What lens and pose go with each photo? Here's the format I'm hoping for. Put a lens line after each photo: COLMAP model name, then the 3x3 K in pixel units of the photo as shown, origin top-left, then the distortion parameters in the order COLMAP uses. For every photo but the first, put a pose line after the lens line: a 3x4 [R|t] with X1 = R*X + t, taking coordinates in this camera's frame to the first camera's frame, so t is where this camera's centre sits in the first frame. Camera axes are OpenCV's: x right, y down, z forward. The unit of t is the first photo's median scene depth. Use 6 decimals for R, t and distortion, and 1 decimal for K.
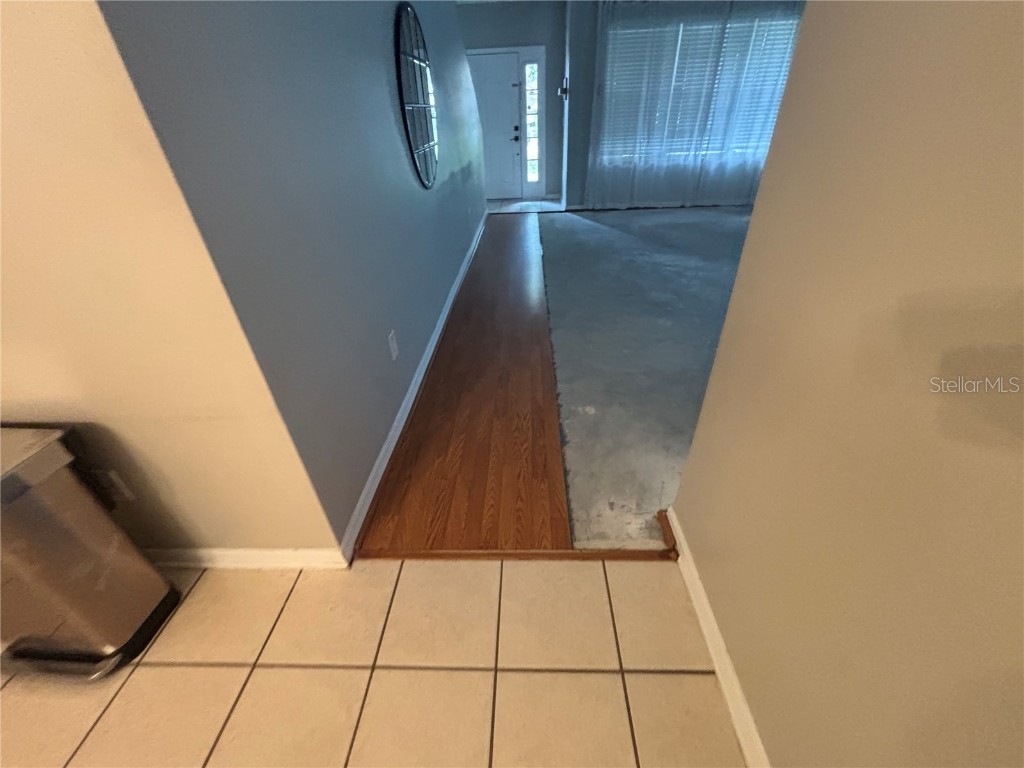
lens RADIAL K [[414.2, 0, 514.8], [0, 414.2, 383.0], [0, 0, 1]] dist [0.004150, 0.000922]
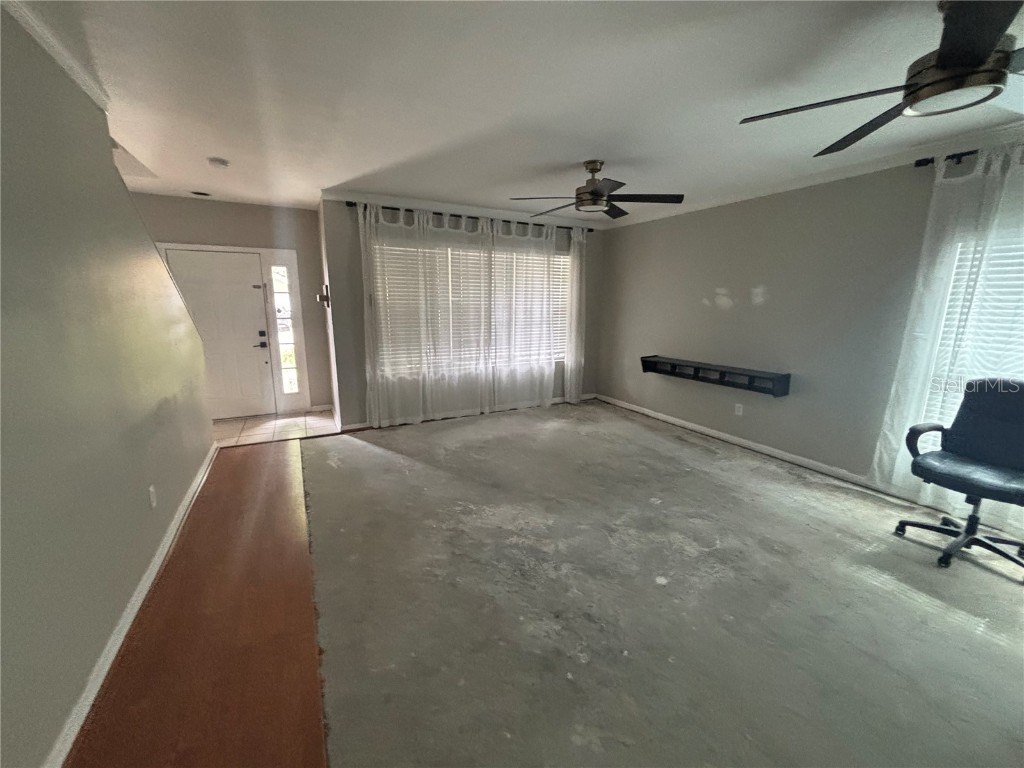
lens RADIAL K [[414.2, 0, 509.7], [0, 414.2, 383.7], [0, 0, 1]] dist [0.004150, 0.000922]
pose [[0.874116, -0.054502, 0.482649, 0.033195], [0.230154, 0.921524, -0.312767, -0.205535], [-0.427726, 0.384478, 0.818063, 0.237202]]
